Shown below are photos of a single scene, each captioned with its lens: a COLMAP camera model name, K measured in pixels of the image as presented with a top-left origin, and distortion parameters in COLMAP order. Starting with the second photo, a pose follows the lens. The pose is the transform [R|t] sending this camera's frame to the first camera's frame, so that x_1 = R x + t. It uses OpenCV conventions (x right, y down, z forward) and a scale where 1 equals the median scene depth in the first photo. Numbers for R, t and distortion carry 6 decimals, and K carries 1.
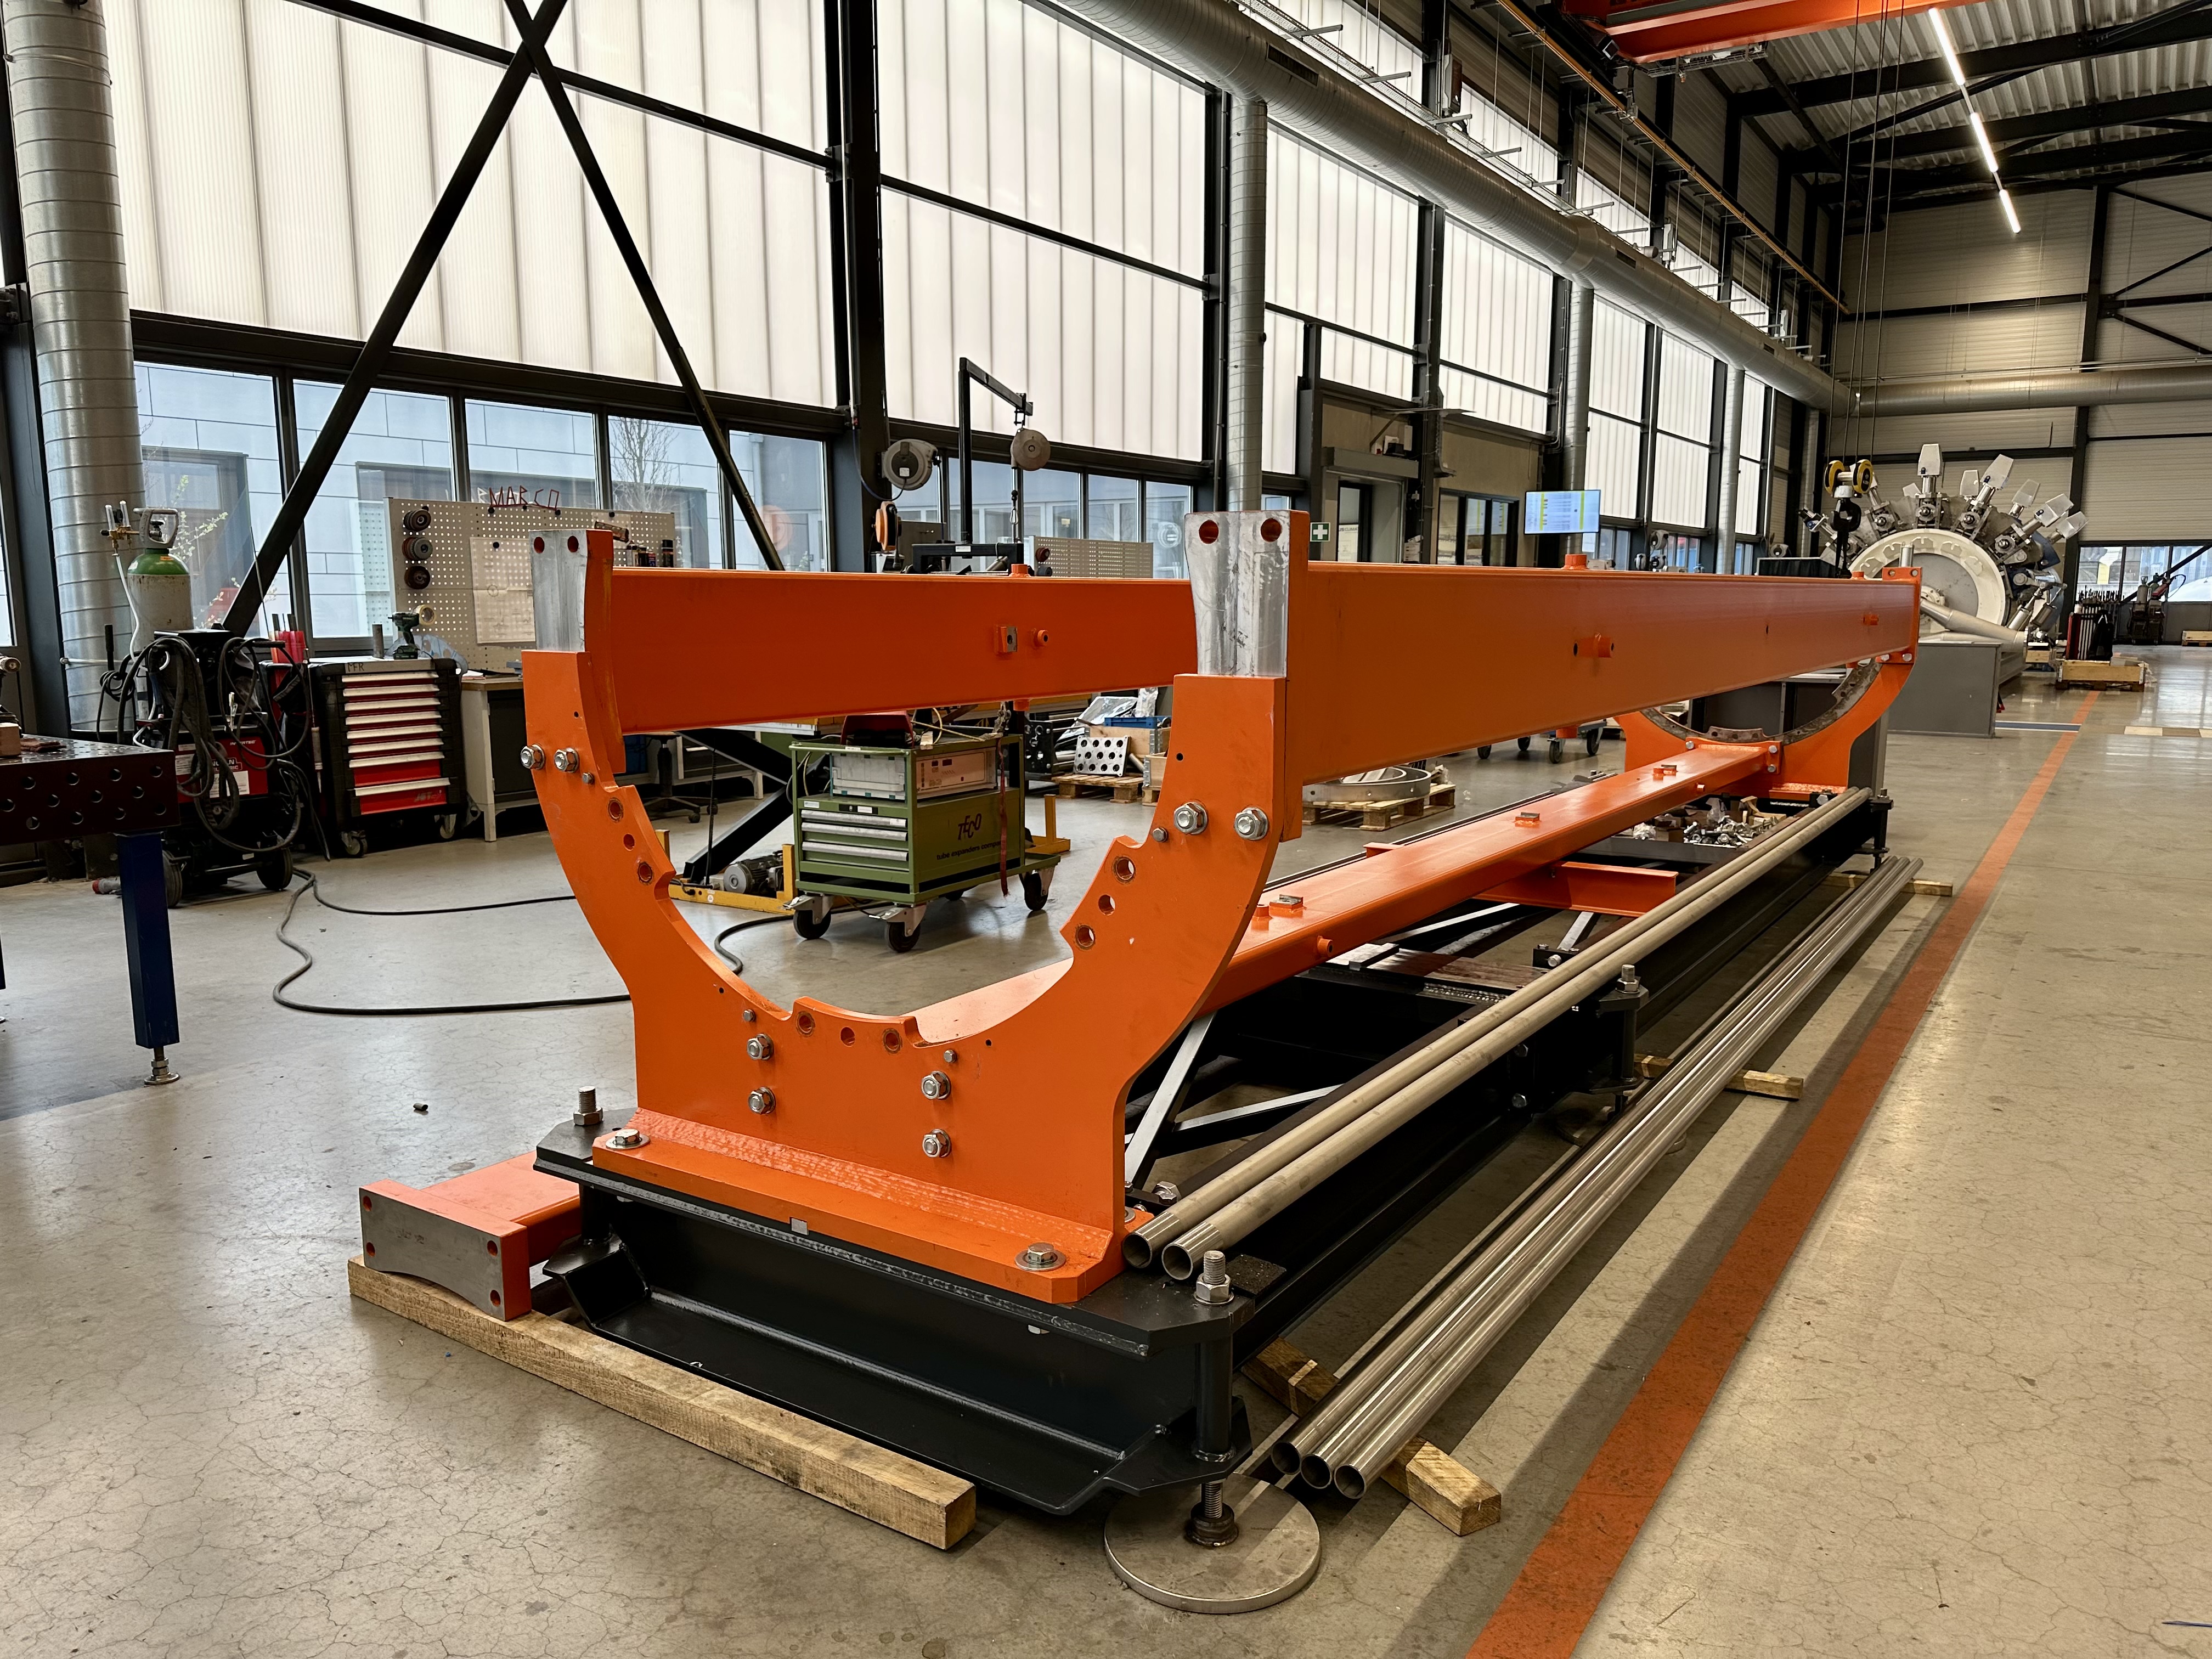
lens RADIAL K [[1552.9, 0, 1118.4], [0, 1552.9, 832.8], [0, 0, 1]] dist [0.030182, -0.019802]
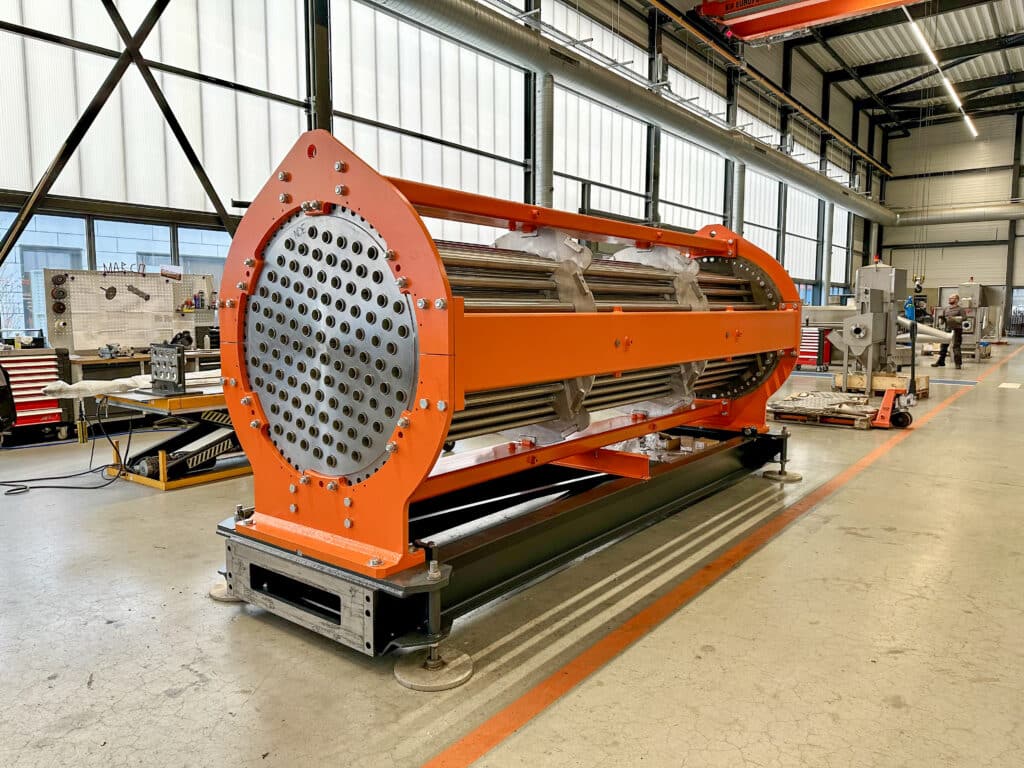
lens RADIAL K [[718.9, 0, 507.5], [0, 718.9, 386.6], [0, 0, 1]] dist [0.030182, -0.019802]
pose [[0.996876, 0.009414, -0.078425, 0.085188], [-0.013050, 0.998857, -0.045985, -0.011366], [0.077902, 0.046865, 0.995859, 0.051256]]
